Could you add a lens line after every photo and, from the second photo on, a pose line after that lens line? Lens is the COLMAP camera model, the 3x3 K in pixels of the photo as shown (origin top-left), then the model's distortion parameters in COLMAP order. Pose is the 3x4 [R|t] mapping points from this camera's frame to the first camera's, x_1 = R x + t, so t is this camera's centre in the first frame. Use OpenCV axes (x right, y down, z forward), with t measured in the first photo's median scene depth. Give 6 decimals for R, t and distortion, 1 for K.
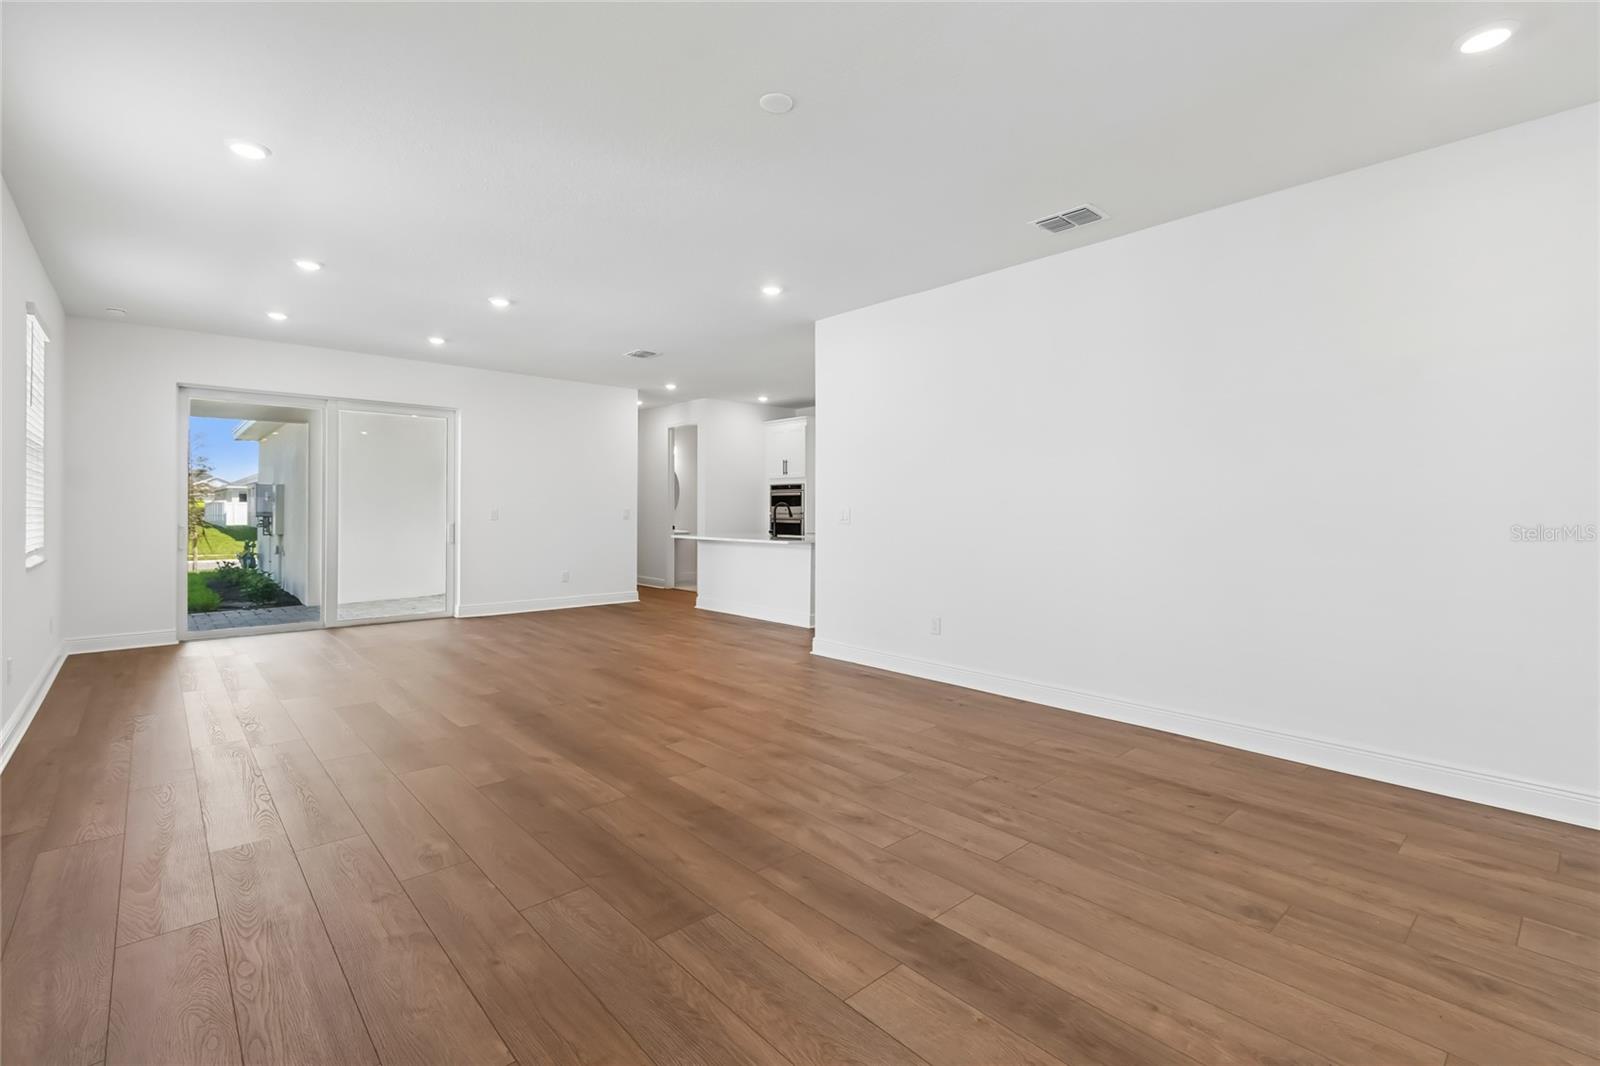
lens RADIAL K [[712.9, 0, 822.6], [0, 712.9, 504.9], [0, 0, 1]] dist [0.002252, -0.000085]
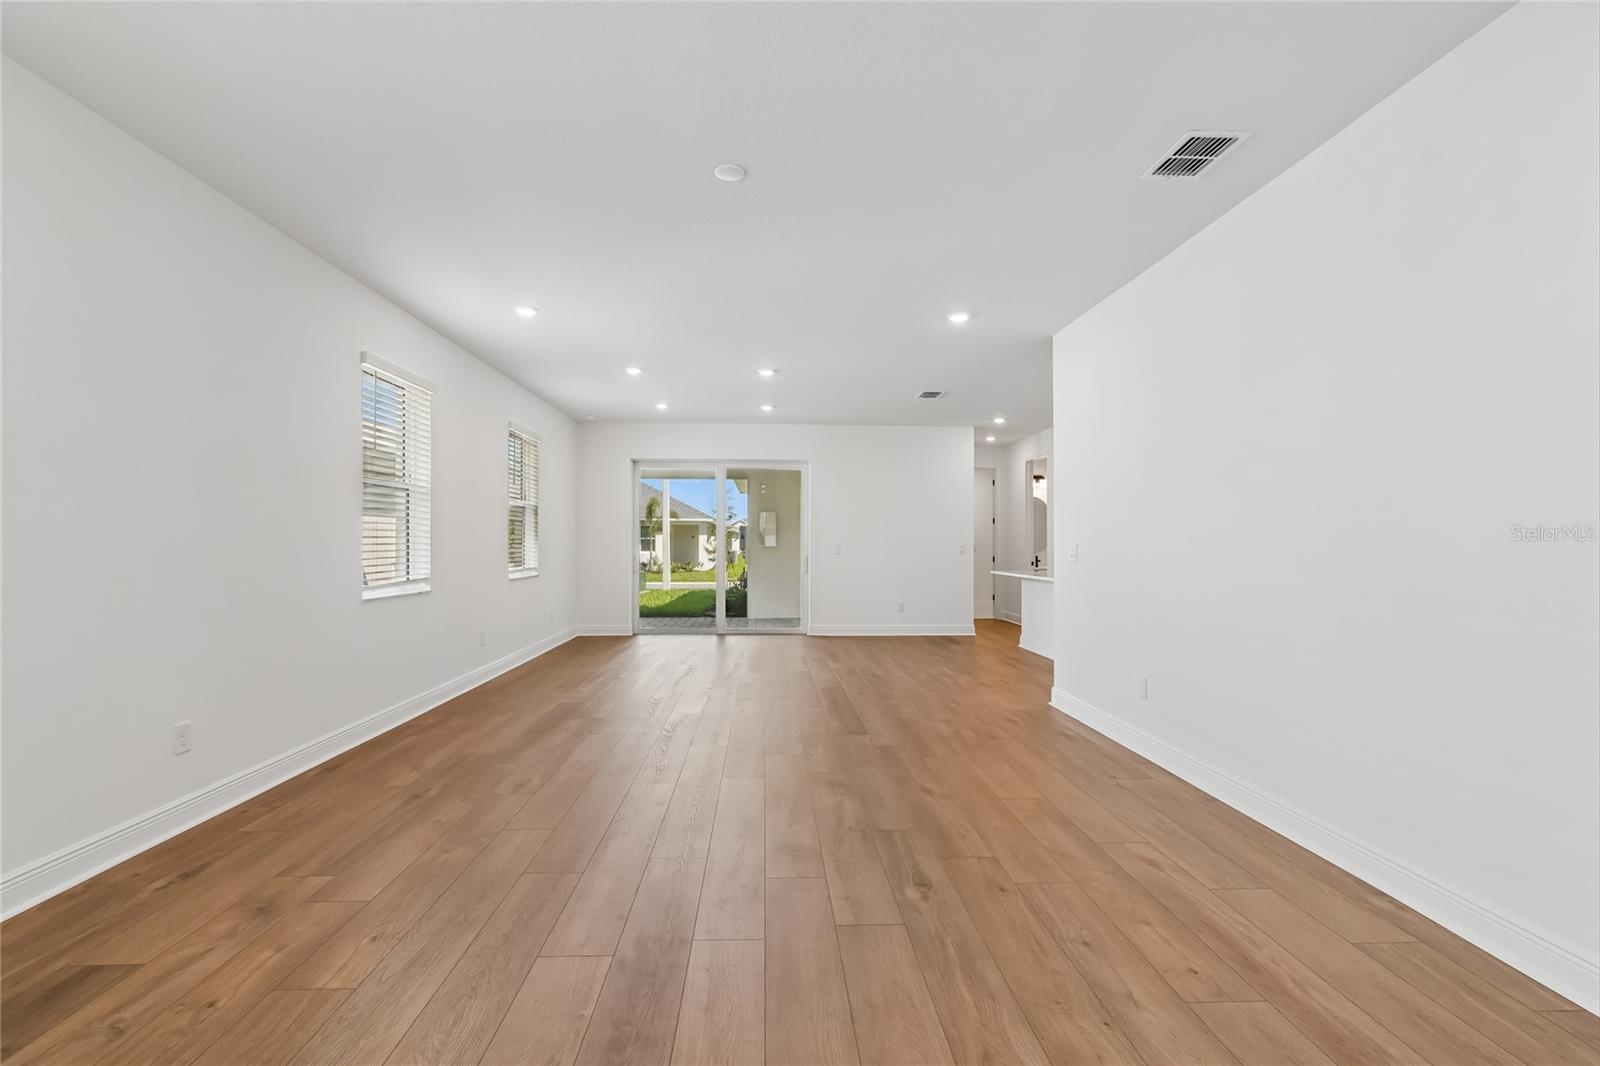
lens RADIAL K [[712.9, 0, 800.0], [0, 712.9, 533.0], [0, 0, 1]] dist [0.001915, -0.000025]
pose [[0.762791, -0.010684, -0.646557, 0.340919], [0.003885, 0.999921, -0.011940, 0.001330], [0.646633, 0.006596, 0.762773, 0.110423]]
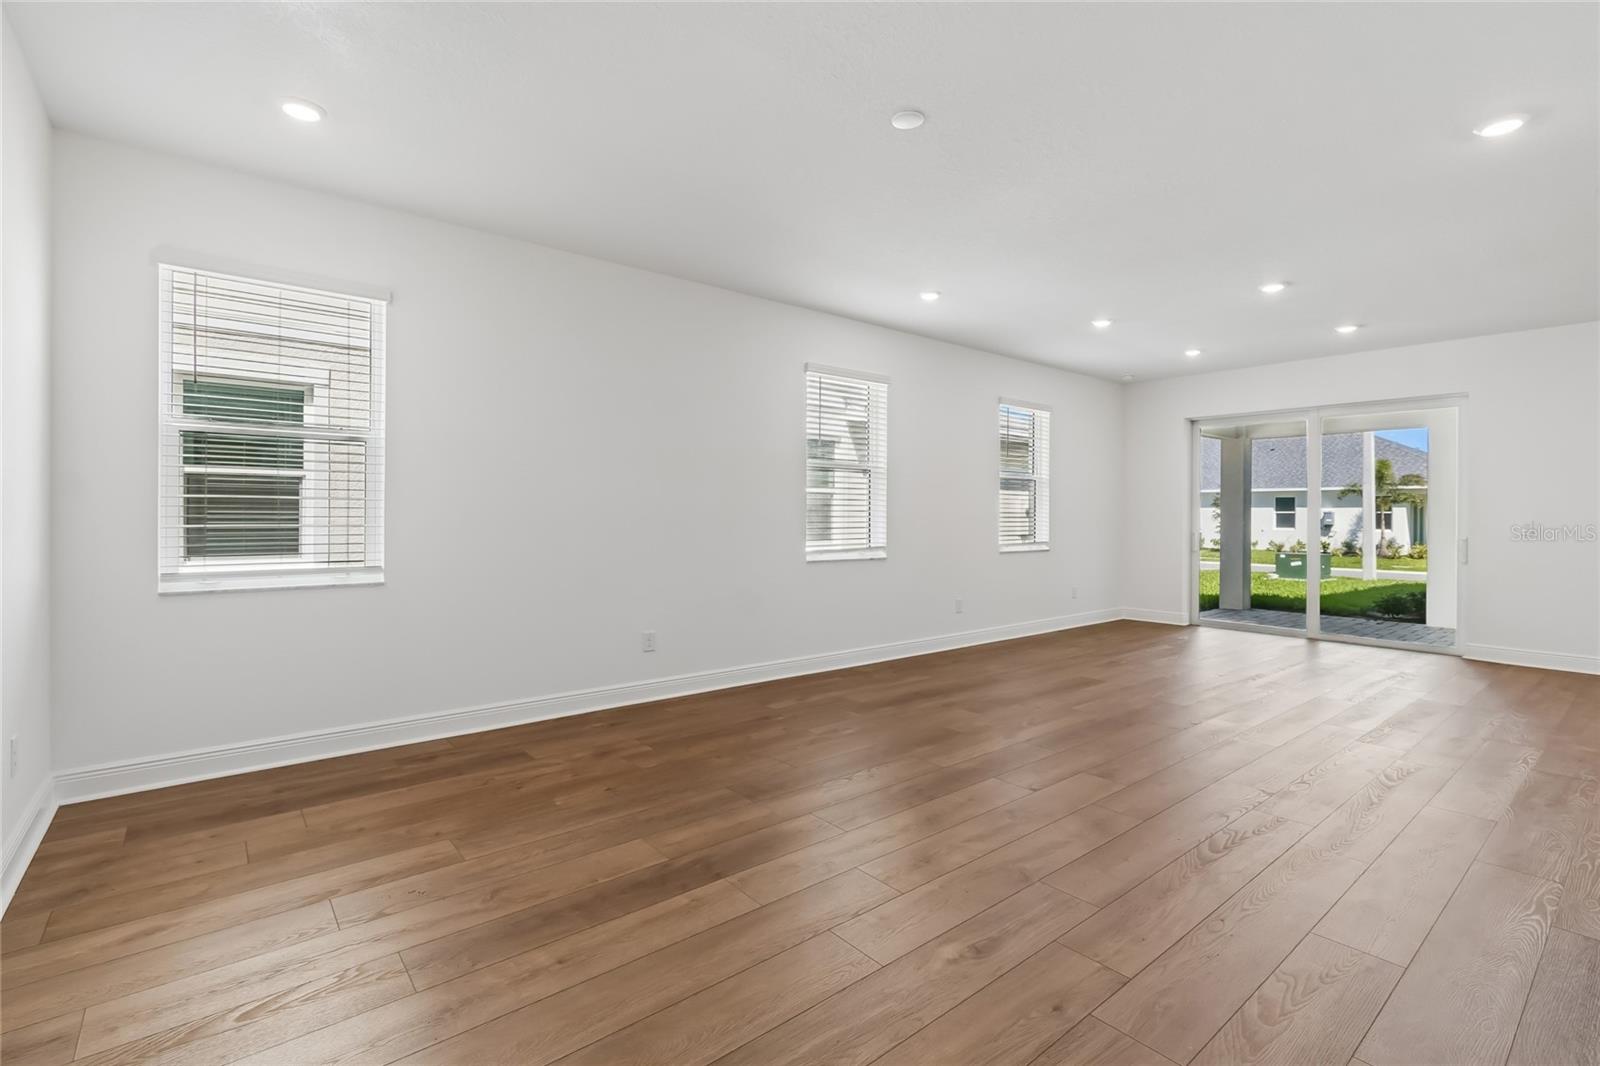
lens RADIAL K [[736.1, 0, 794.6], [0, 736.1, 517.6], [0, 0, 1]] dist [0.002118, 0.000114]
pose [[-0.063489, 0.000224, -0.997983, 0.471934], [0.000186, 1.000000, 0.000212, 0.003381], [0.997983, -0.000172, -0.063489, 0.426744]]
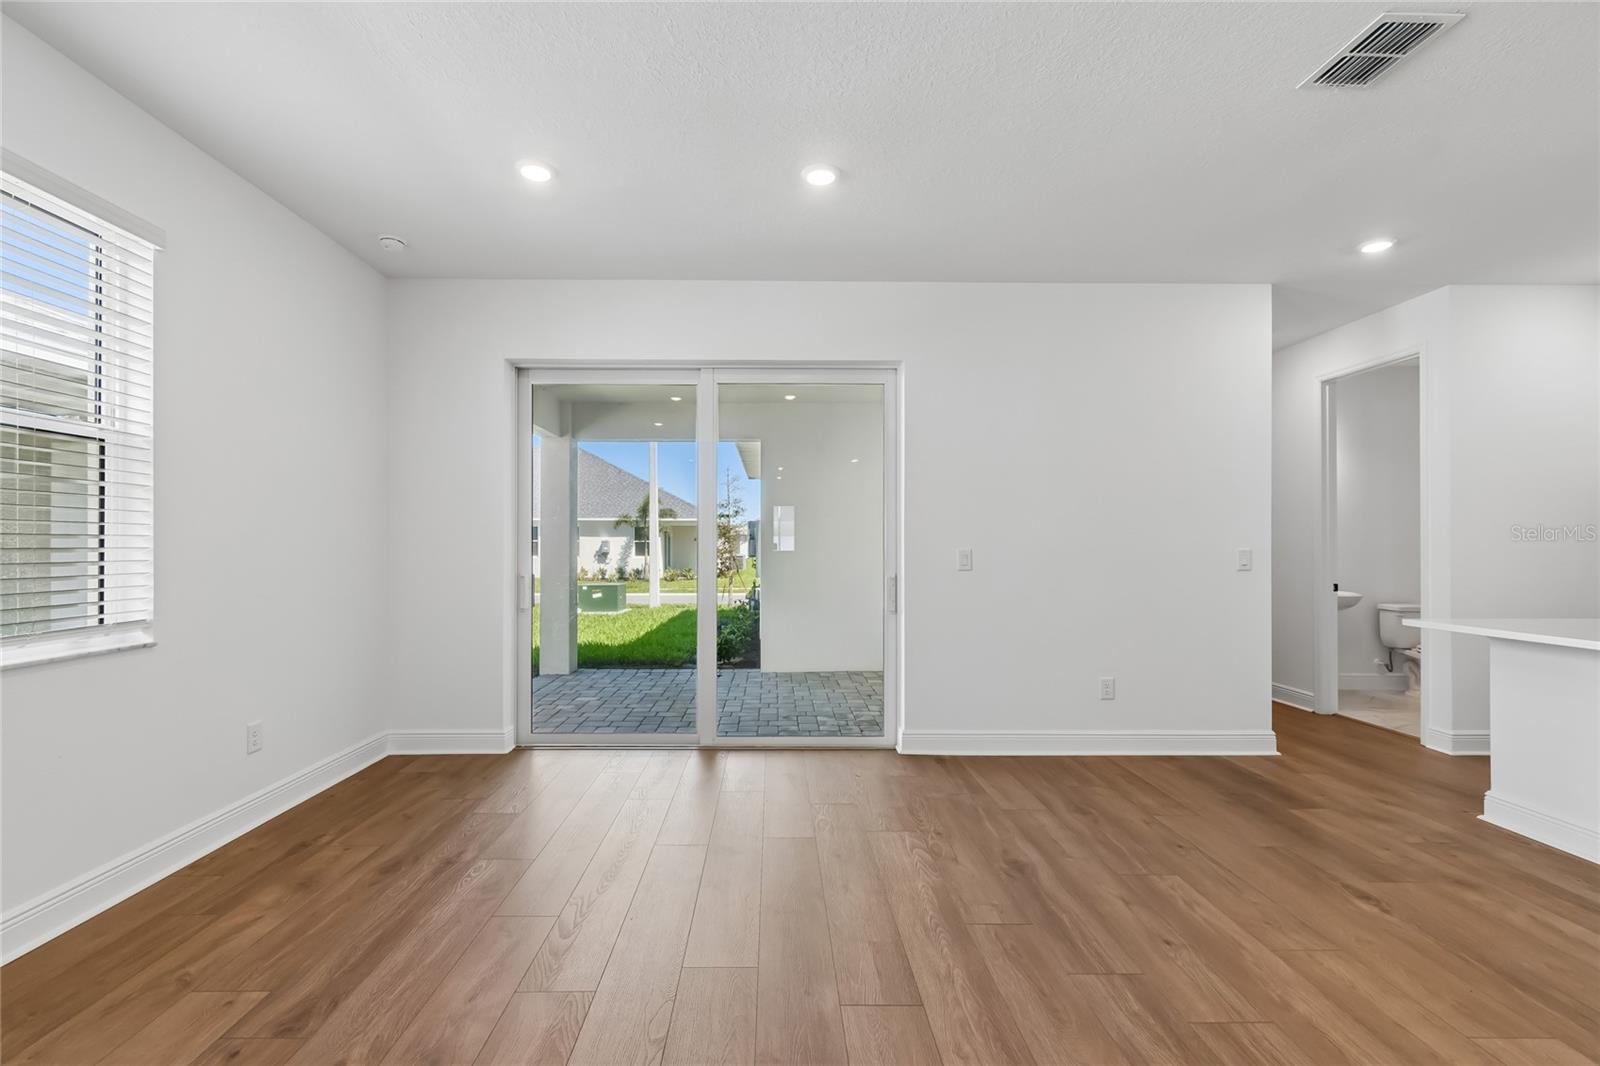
lens RADIAL K [[720.3, 0, 761.5], [0, 720.3, 543.0], [0, 0, 1]] dist [-0.001154, -0.000239]
pose [[0.718412, -0.005759, -0.695594, -0.287678], [0.005338, 0.999982, -0.002766, 0.002898], [0.695598, -0.001726, 0.718430, 0.736924]]
